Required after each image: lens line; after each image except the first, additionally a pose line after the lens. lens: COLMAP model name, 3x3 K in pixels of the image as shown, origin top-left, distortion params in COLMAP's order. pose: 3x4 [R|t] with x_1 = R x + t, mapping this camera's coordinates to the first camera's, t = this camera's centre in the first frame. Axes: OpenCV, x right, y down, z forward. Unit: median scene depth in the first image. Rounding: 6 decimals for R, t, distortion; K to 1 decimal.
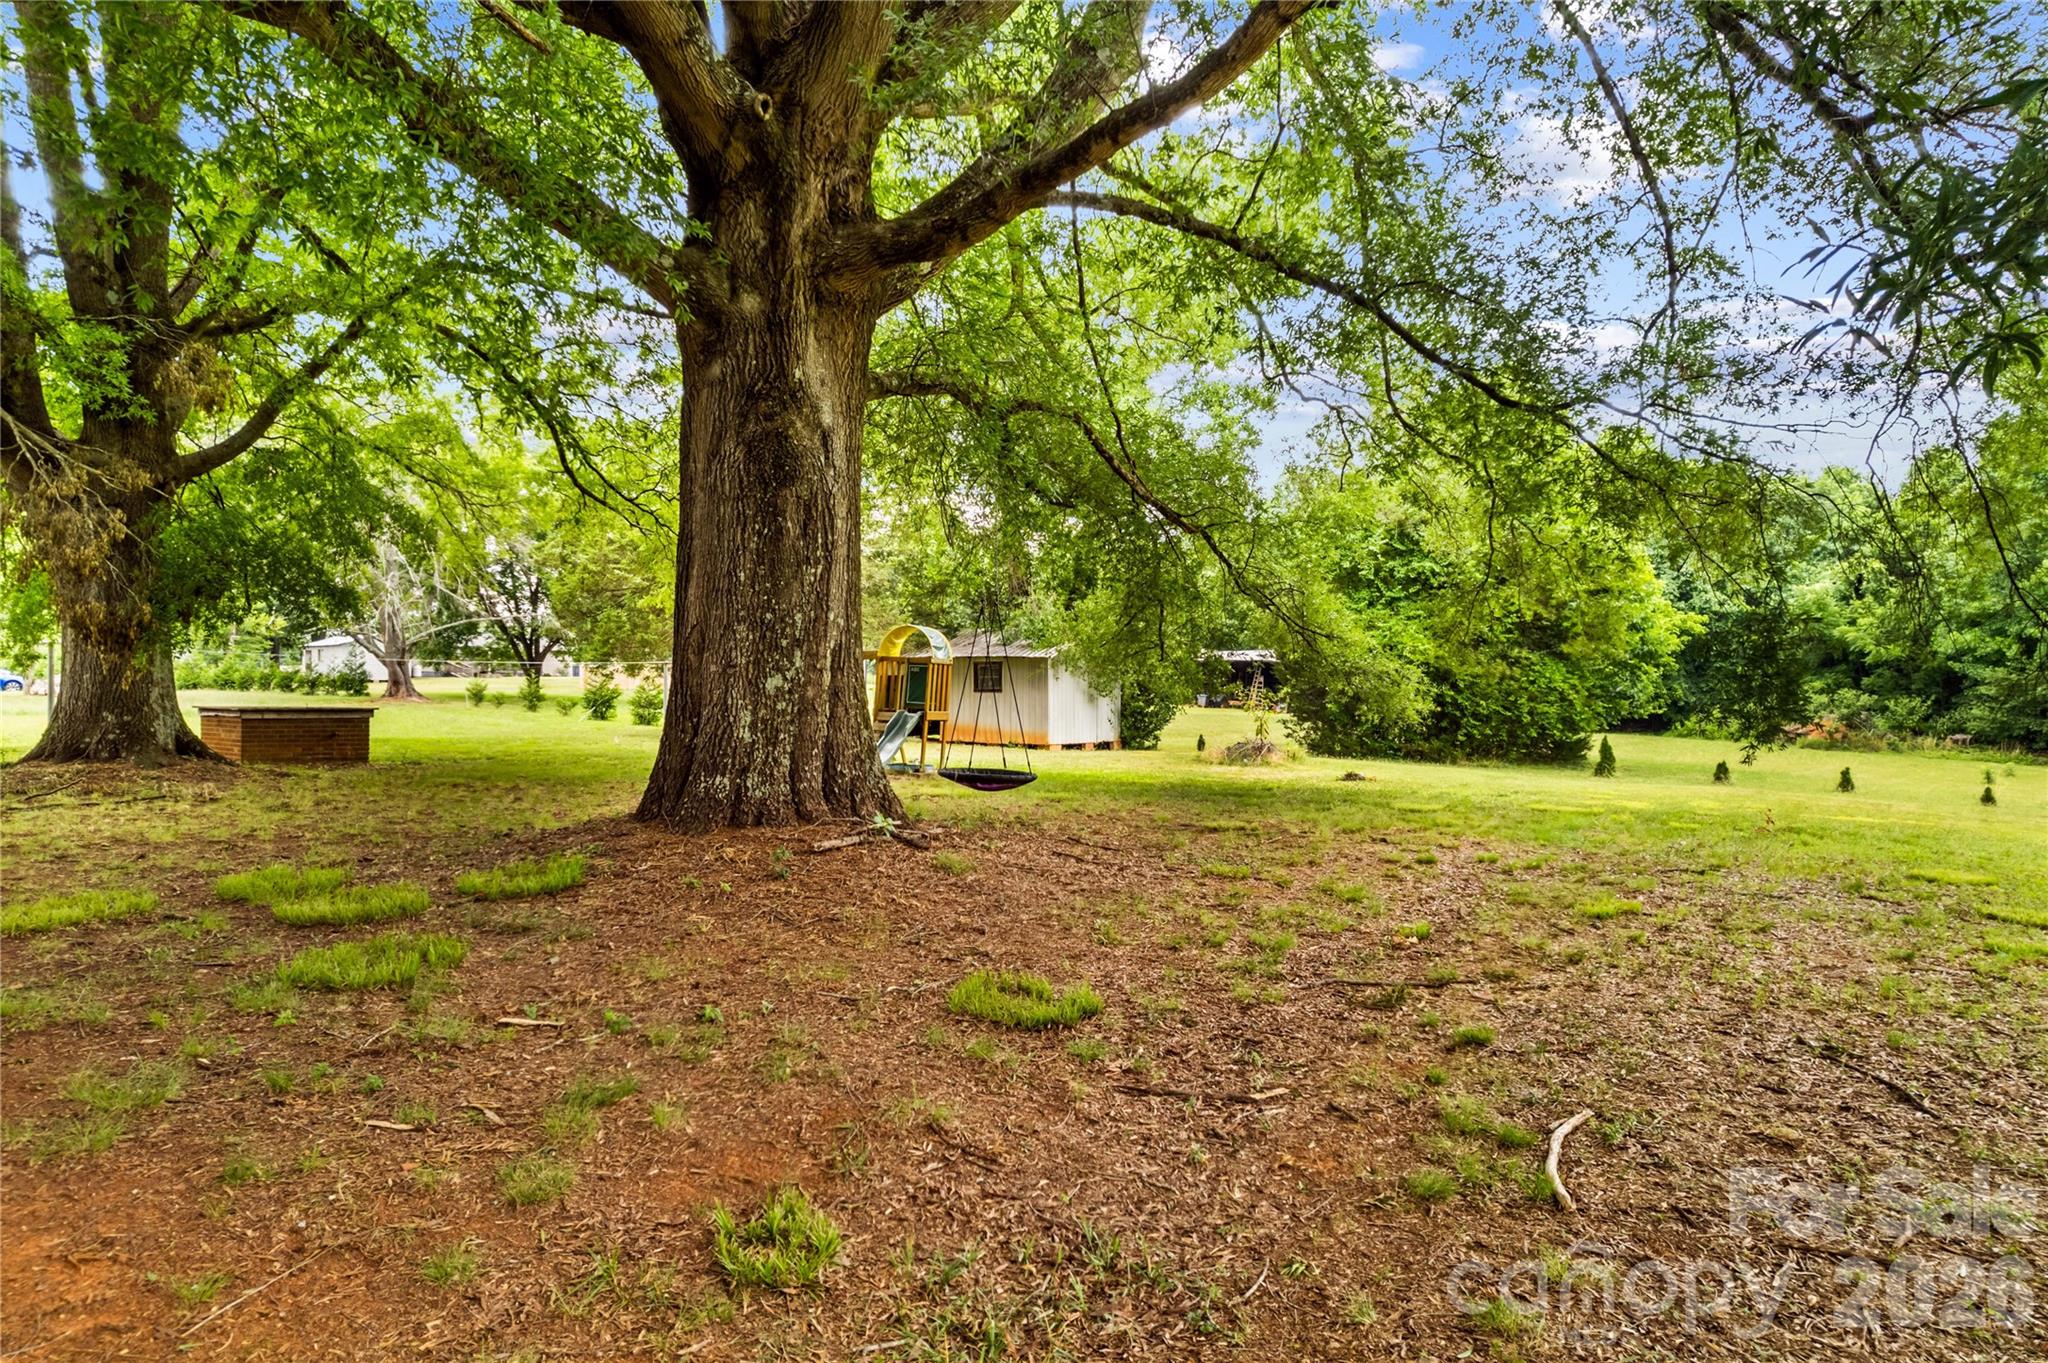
lens RADIAL K [[1330.7, 0, 1012.5], [0, 1330.7, 698.0], [0, 0, 1]] dist [-0.053296, 0.046897]
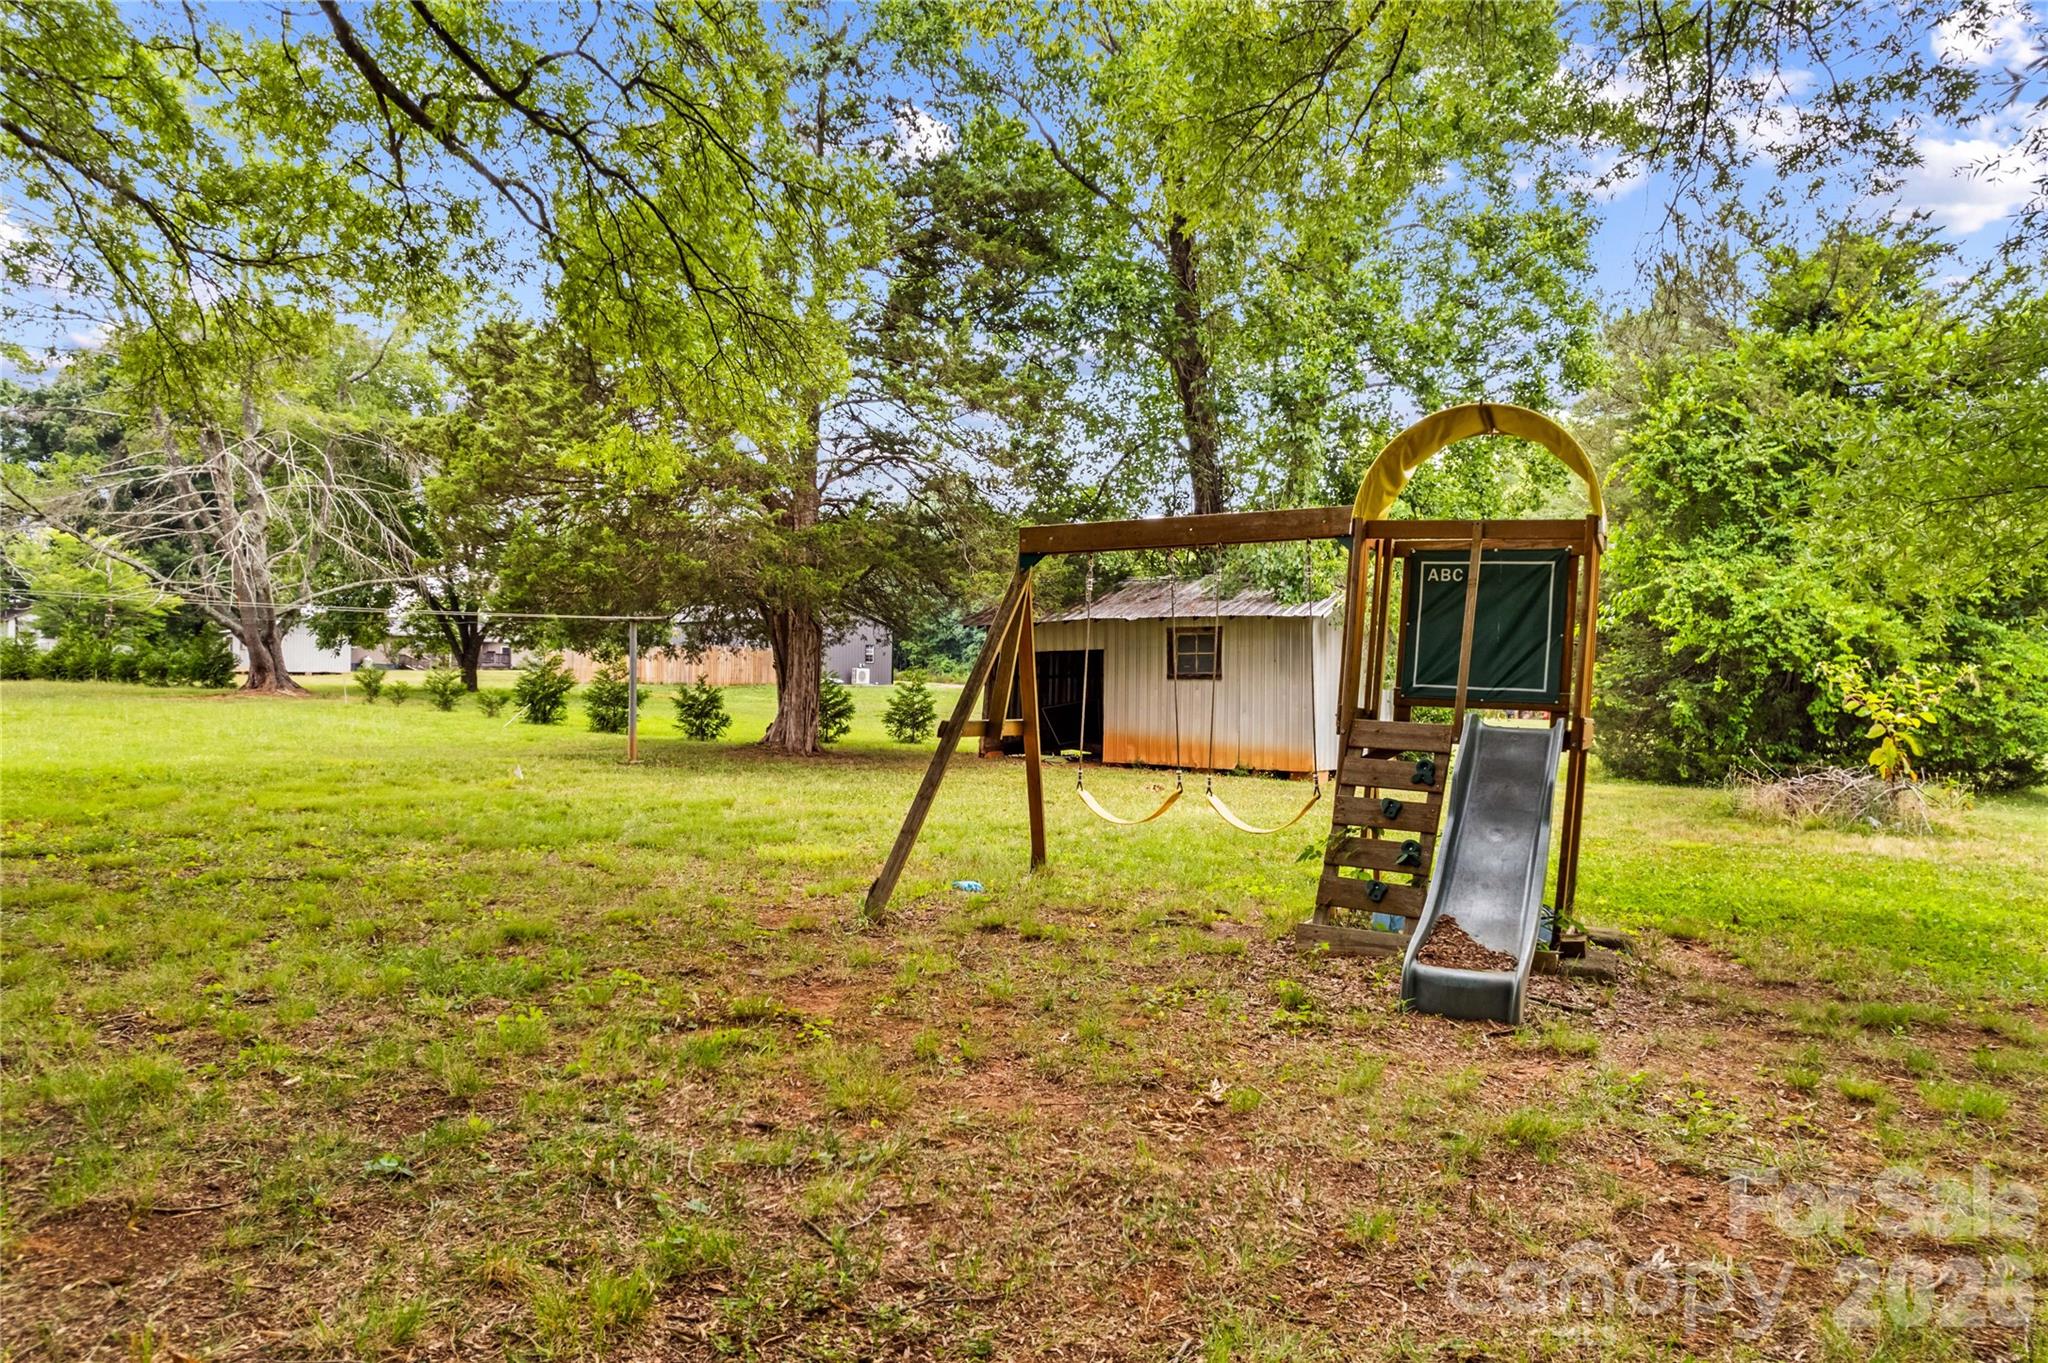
lens RADIAL K [[1330.7, 0, 1012.5], [0, 1330.7, 698.0], [0, 0, 1]] dist [-0.053296, 0.046897]
pose [[0.999944, 0.003173, 0.010066, -0.084446], [-0.003153, 0.999993, -0.002008, 0.004484], [-0.010072, 0.001976, 0.999947, 0.342946]]
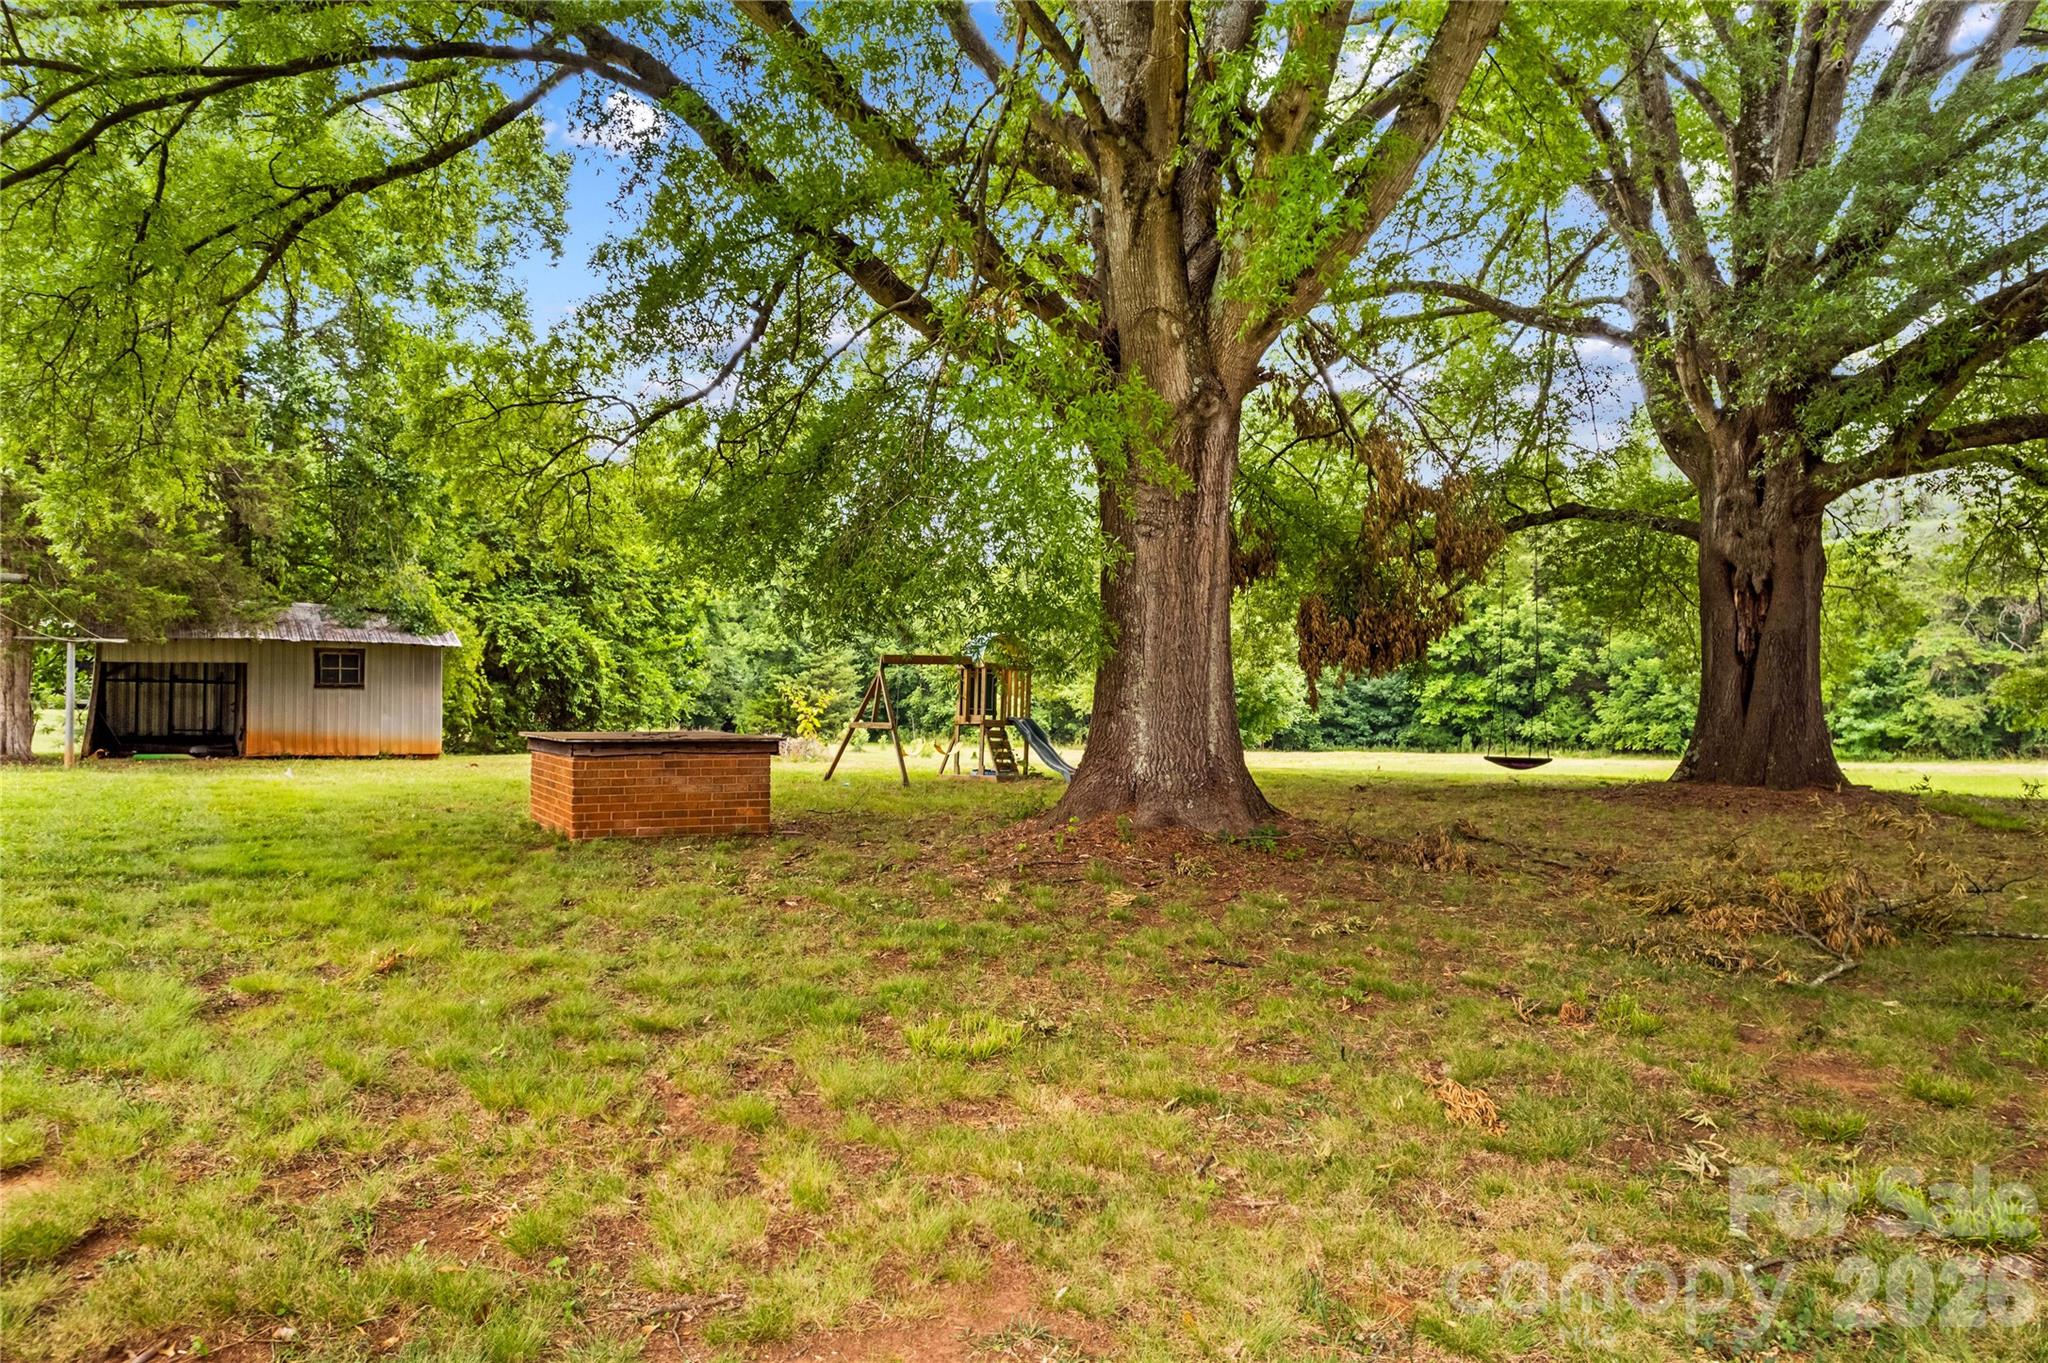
lens RADIAL K [[1330.7, 0, 1012.5], [0, 1330.7, 698.0], [0, 0, 1]] dist [-0.053296, 0.046897]
pose [[0.359951, -0.006124, 0.932951, -0.468428], [-0.005034, 0.999951, 0.008506, -0.005505], [-0.932958, -0.007758, 0.359903, 0.301909]]
